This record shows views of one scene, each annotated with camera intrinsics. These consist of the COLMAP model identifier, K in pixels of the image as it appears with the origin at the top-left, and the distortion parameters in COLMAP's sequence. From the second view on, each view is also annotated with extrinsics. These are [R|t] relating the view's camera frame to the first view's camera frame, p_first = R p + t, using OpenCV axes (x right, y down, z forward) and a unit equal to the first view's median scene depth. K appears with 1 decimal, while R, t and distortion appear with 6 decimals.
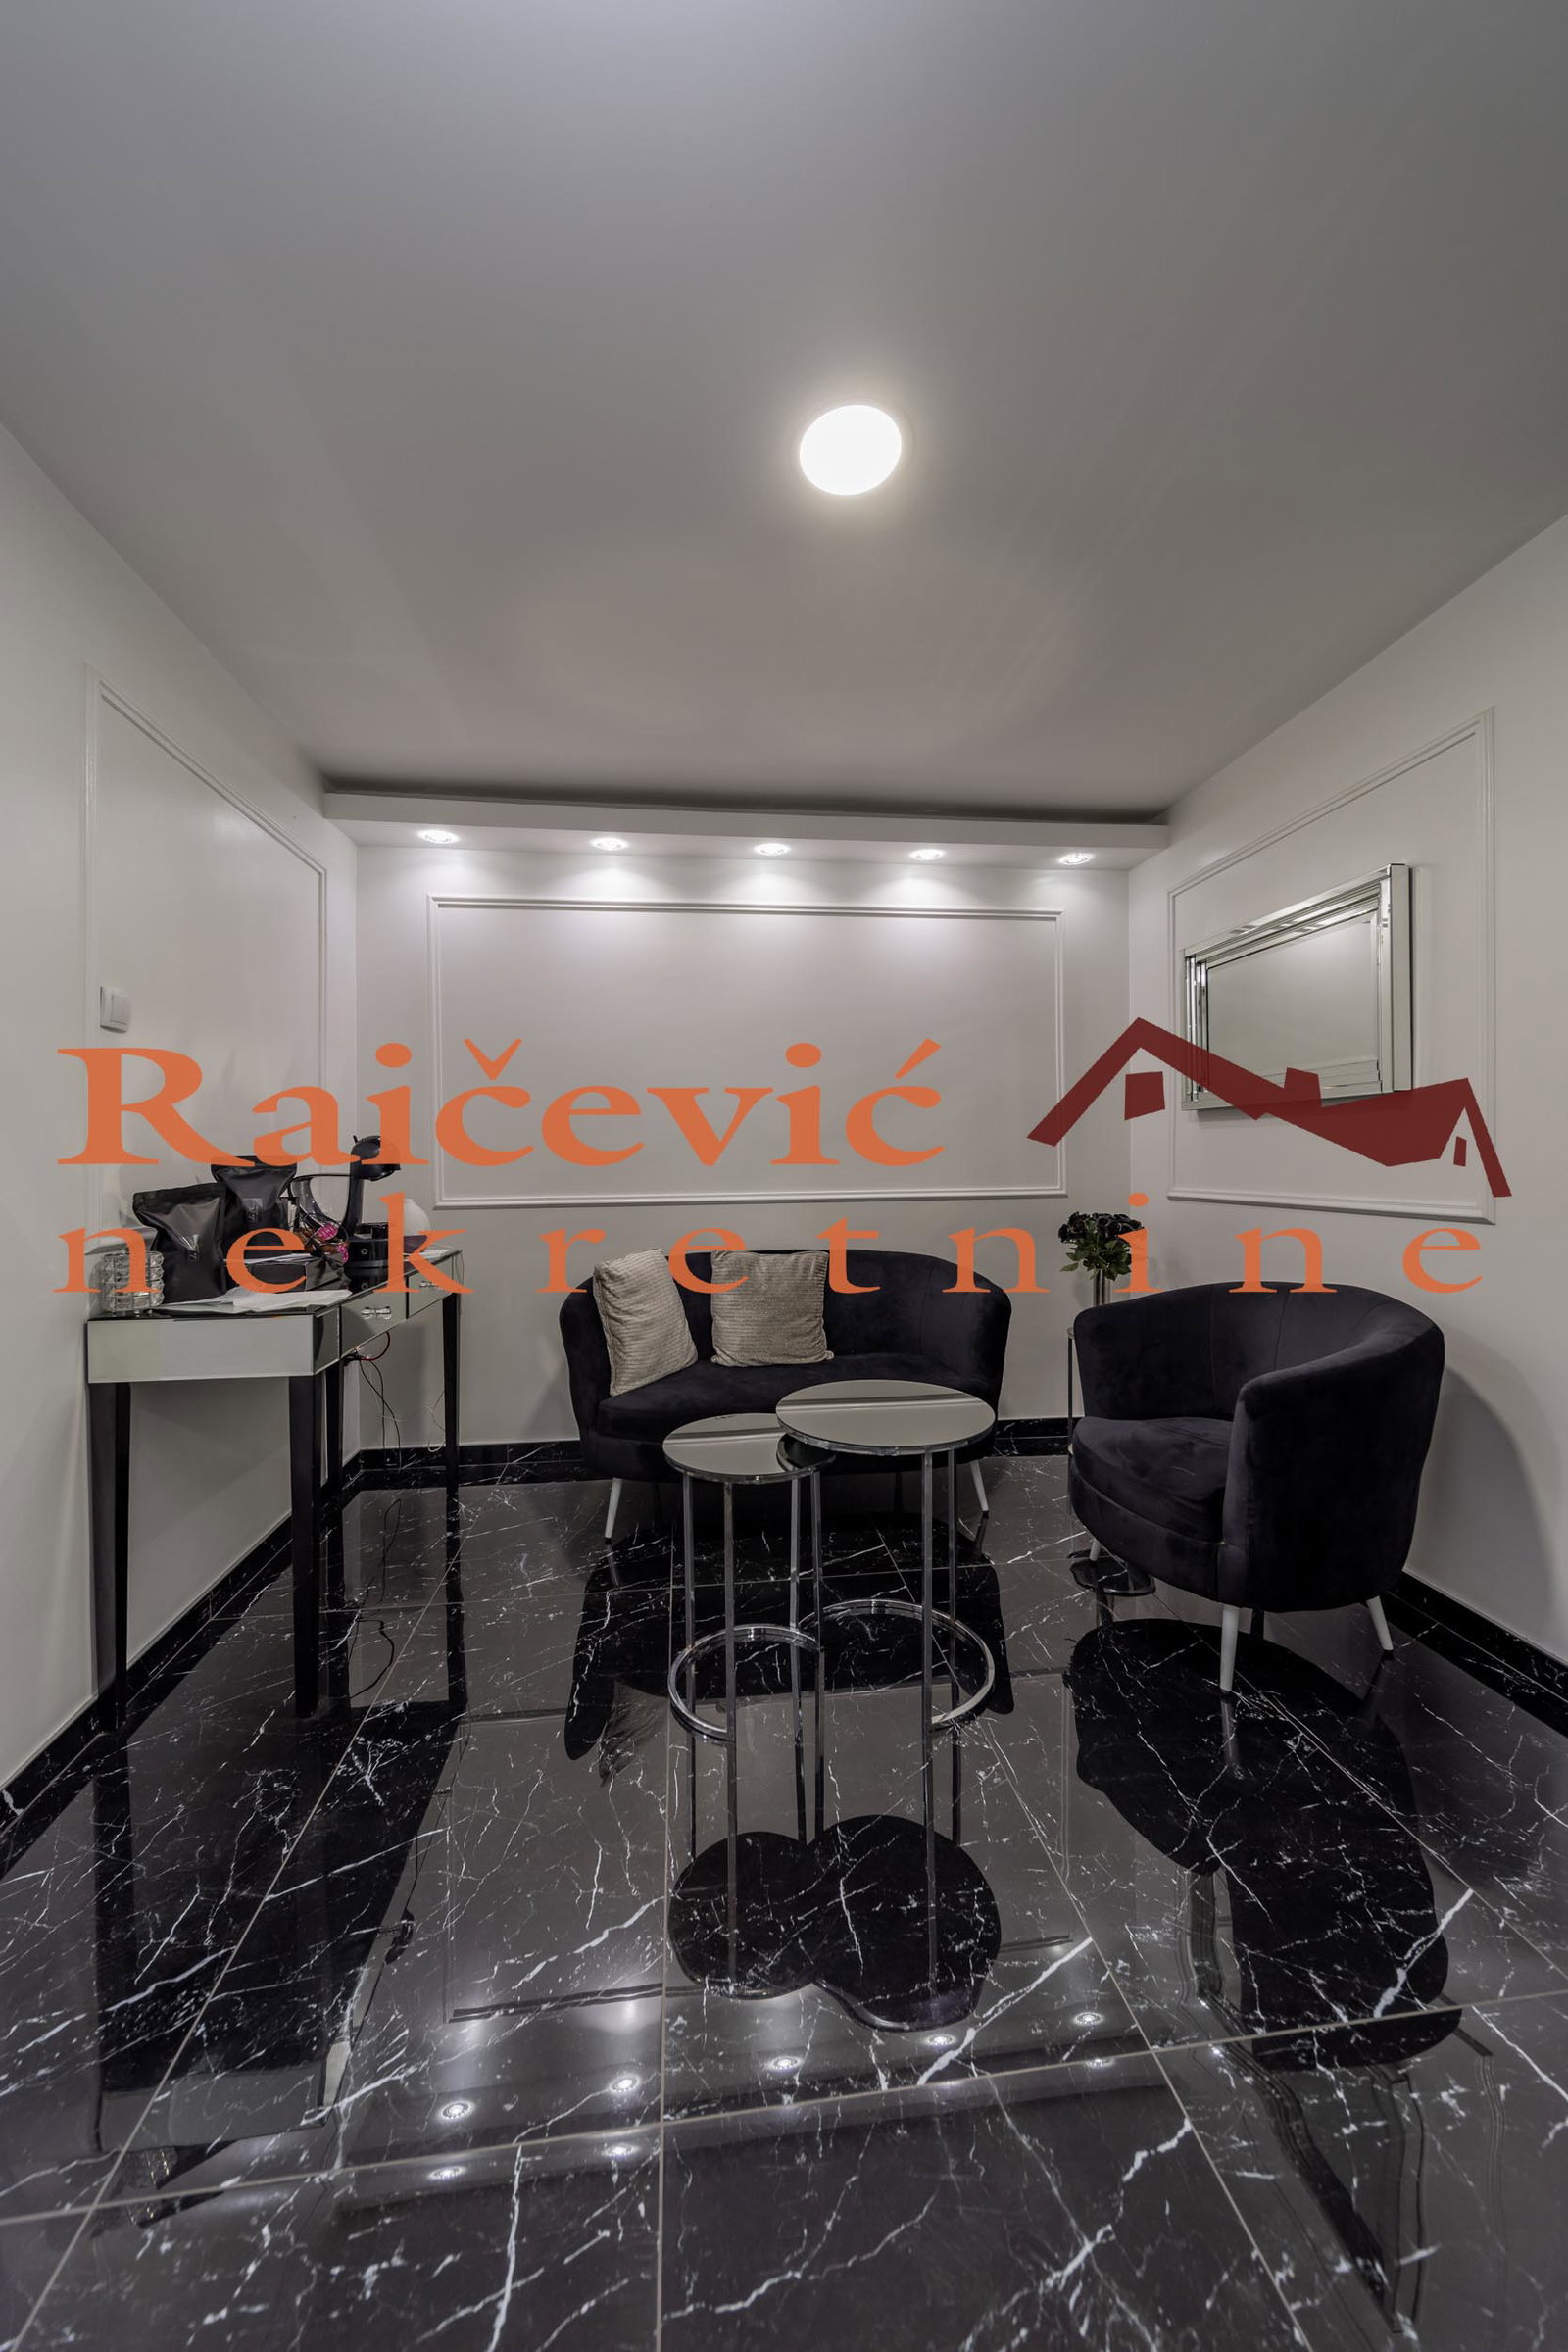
lens RADIAL K [[836.3, 0, 787.1], [0, 836.3, 1149.8], [0, 0, 1]] dist [-0.000127, -0.000166]
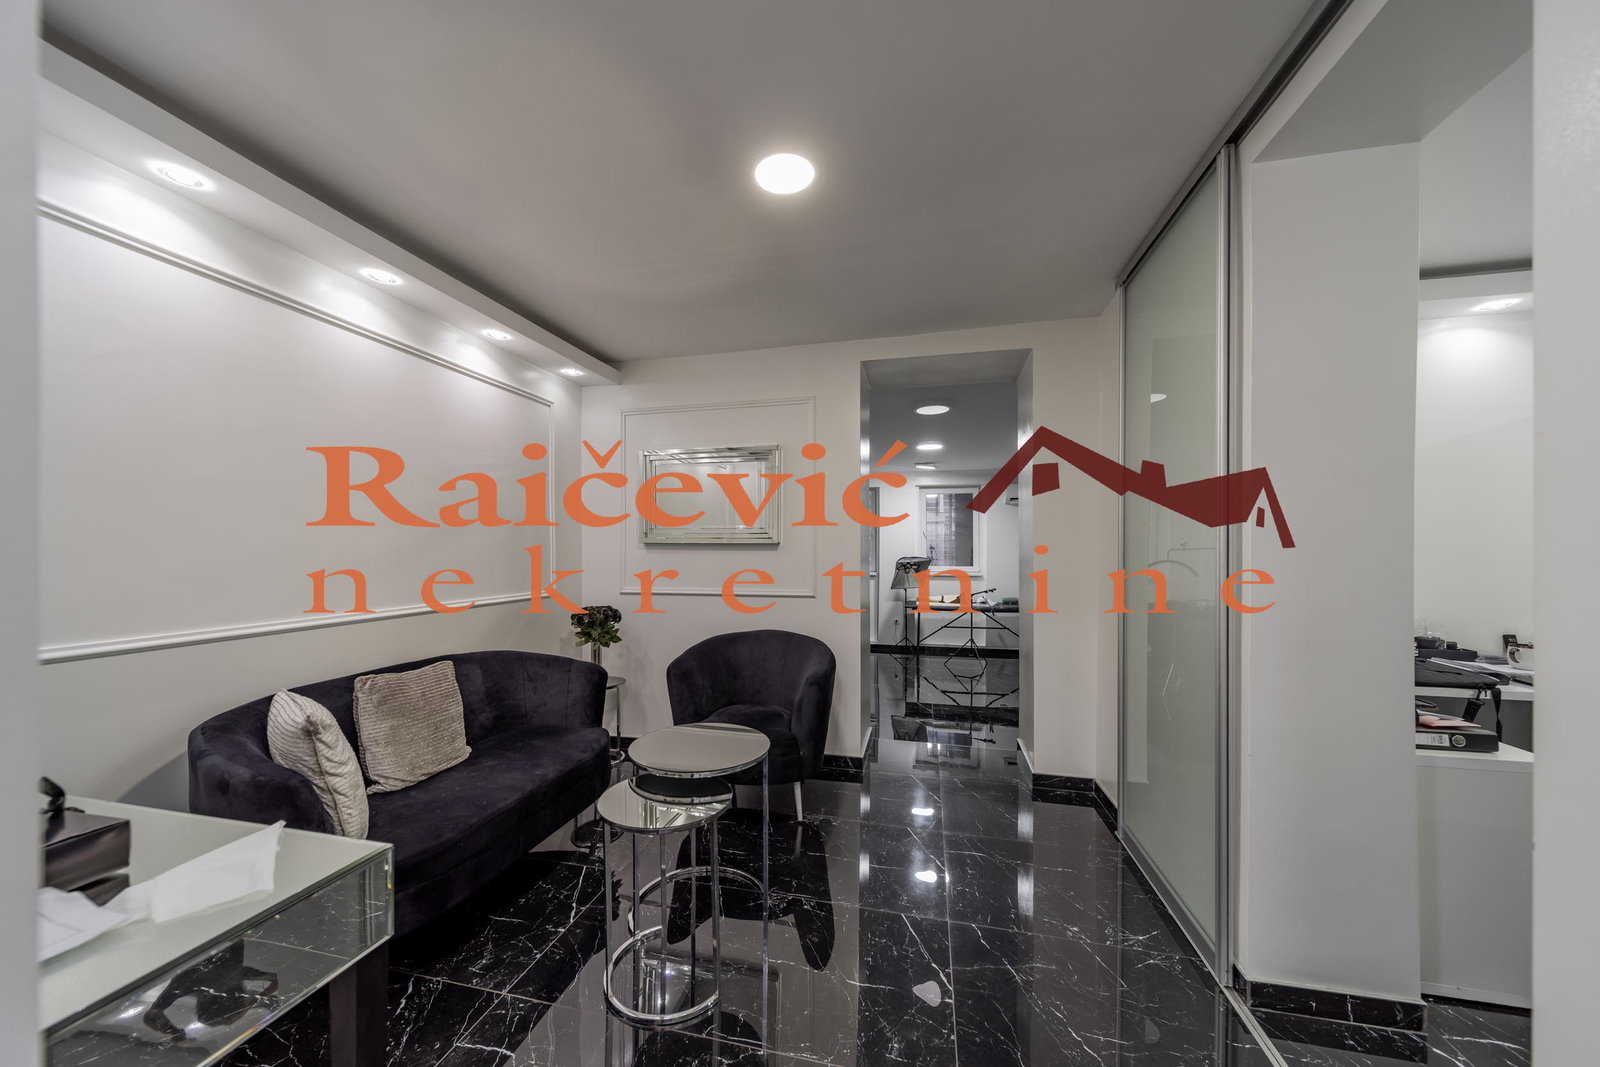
lens RADIAL K [[540.4, 0, 795.4], [0, 540.4, 557.2], [0, 0, 1]] dist [0.000115, -0.000004]
pose [[0.354647, 0.003200, 0.934995, -0.479647], [-0.019343, 0.999805, 0.003915, -0.029967], [-0.934800, -0.019475, 0.354639, 0.312182]]
